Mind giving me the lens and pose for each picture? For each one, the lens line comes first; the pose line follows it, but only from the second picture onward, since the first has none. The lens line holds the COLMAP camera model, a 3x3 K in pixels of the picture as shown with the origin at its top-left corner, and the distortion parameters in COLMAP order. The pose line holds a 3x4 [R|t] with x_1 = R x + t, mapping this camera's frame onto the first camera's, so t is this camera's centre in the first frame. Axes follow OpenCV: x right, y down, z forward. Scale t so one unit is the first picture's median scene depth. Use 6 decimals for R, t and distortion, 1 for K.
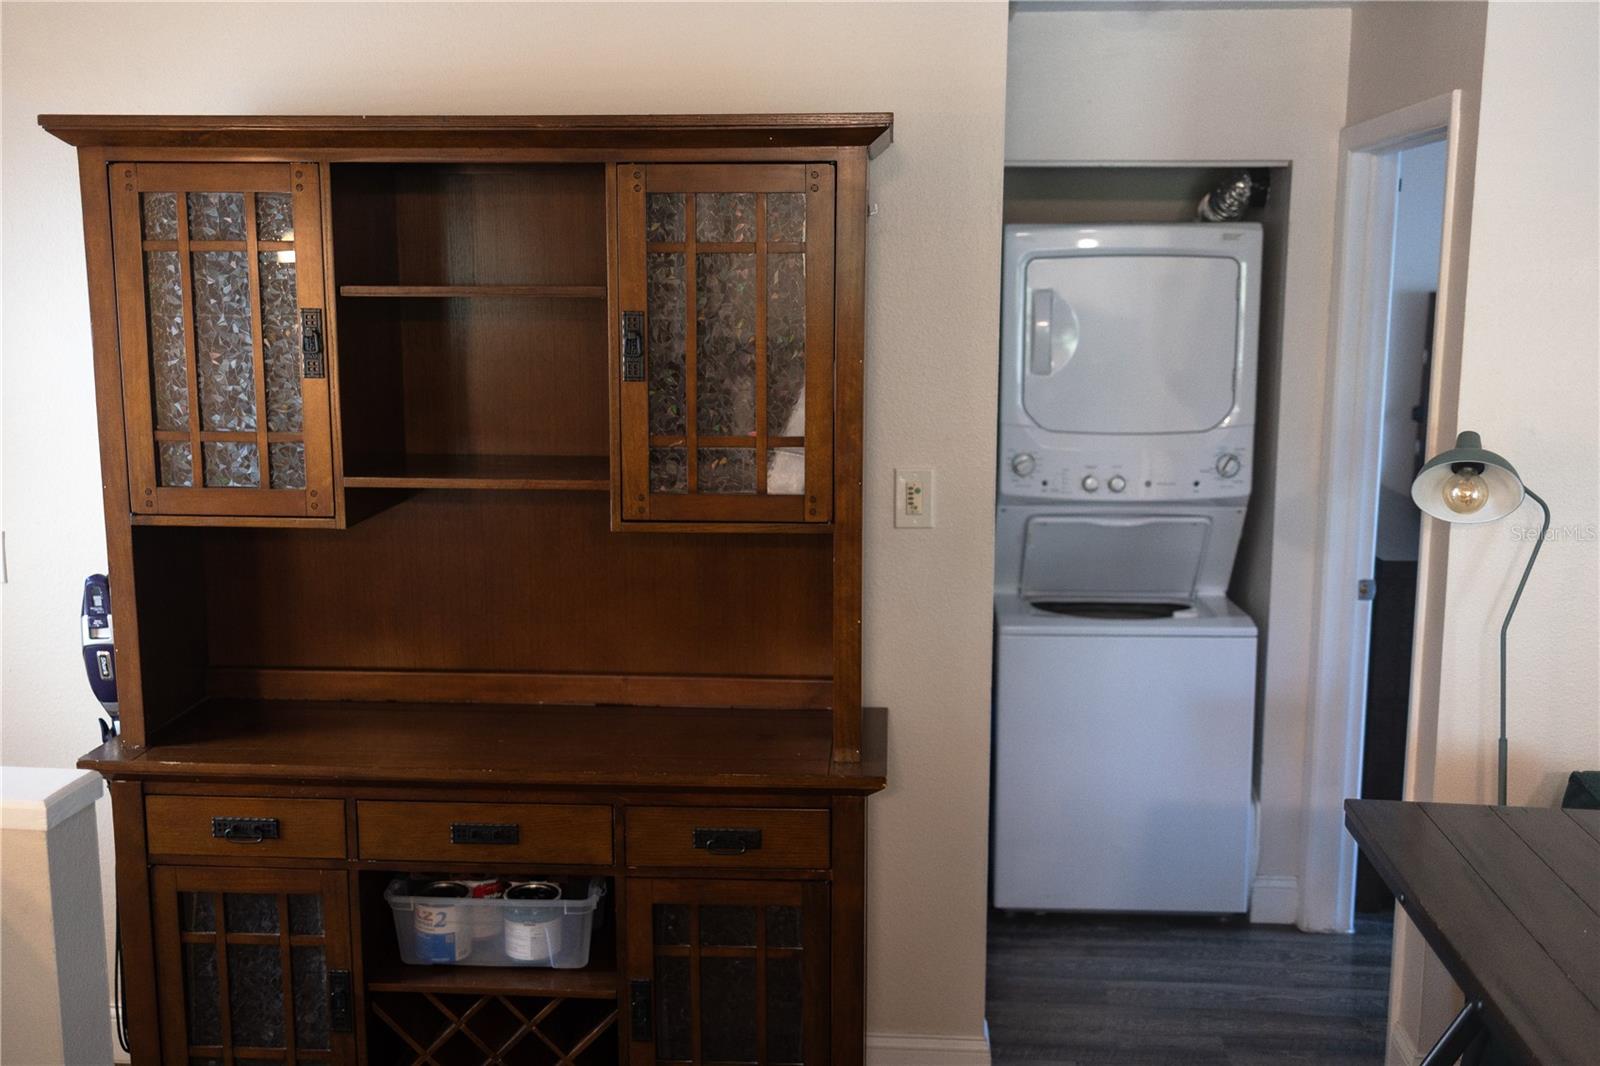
lens RADIAL K [[1595.4, 0, 793.9], [0, 1595.4, 535.4], [0, 0, 1]] dist [0.002761, 0.000000]
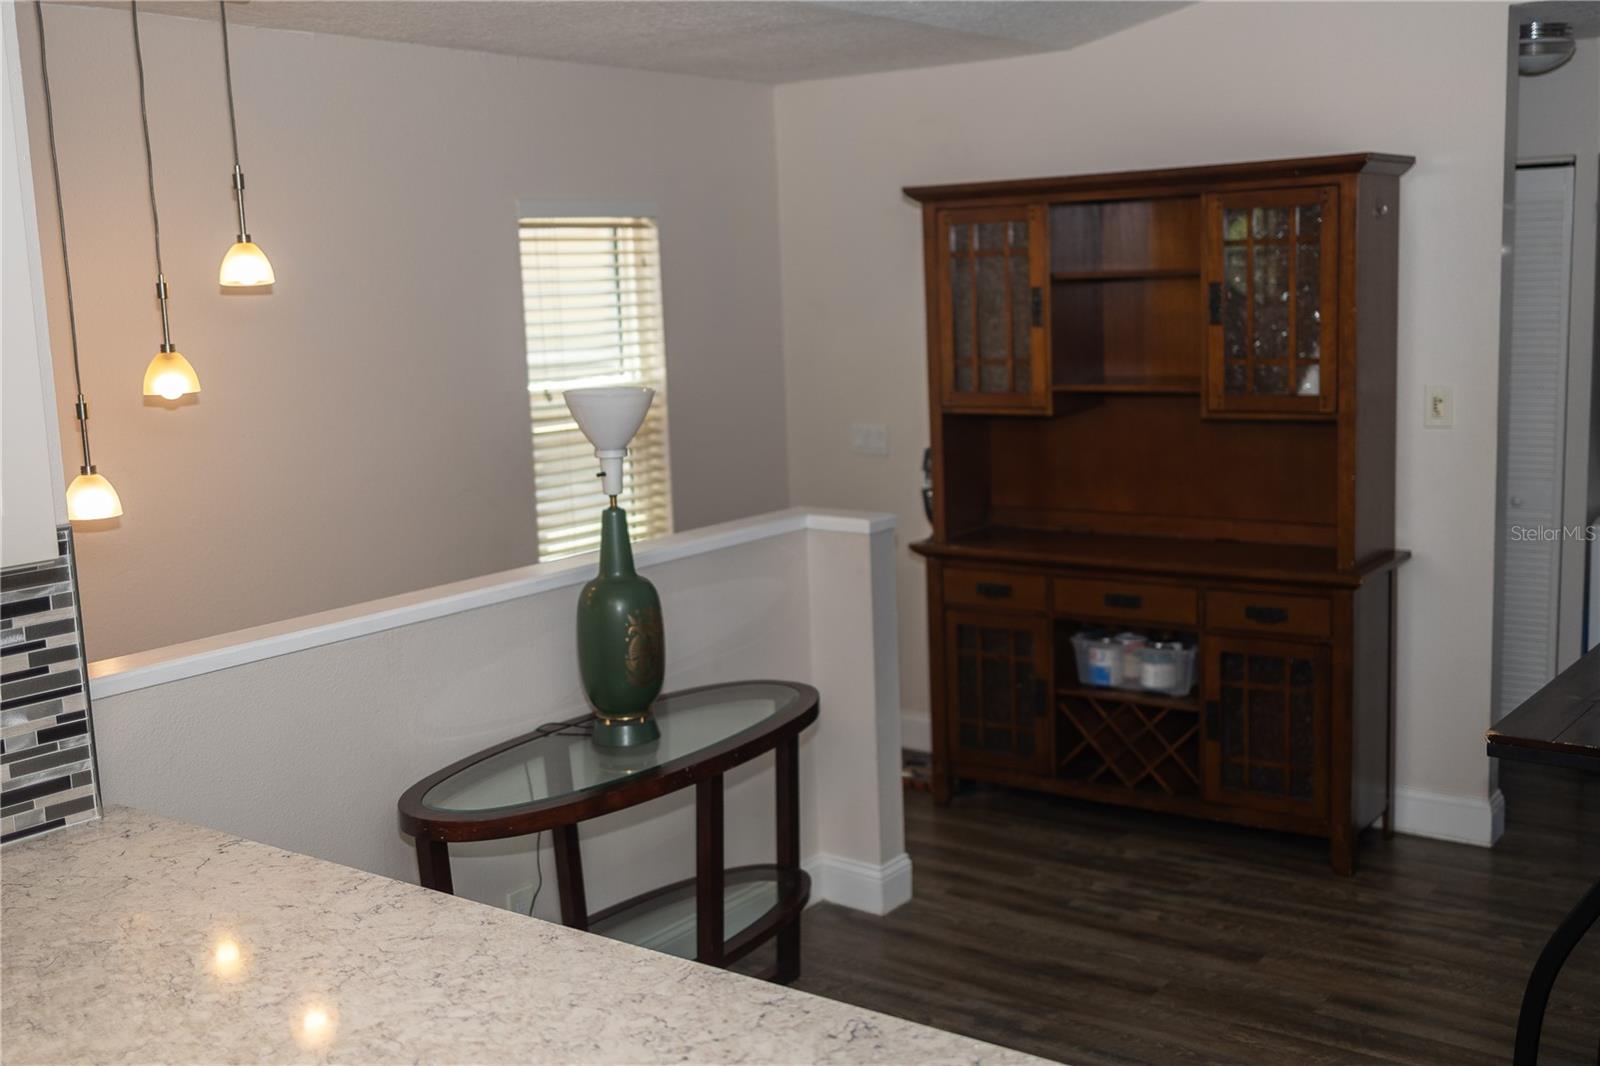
lens RADIAL K [[1595.4, 0, 805.0], [0, 1595.4, 528.8], [0, 0, 1]] dist [0.002761, 0.000000]
pose [[0.845077, 0.047405, -0.532540, 0.408350], [-0.043881, 0.998851, 0.019280, 0.094821], [0.532841, 0.007075, 0.846186, -0.583251]]
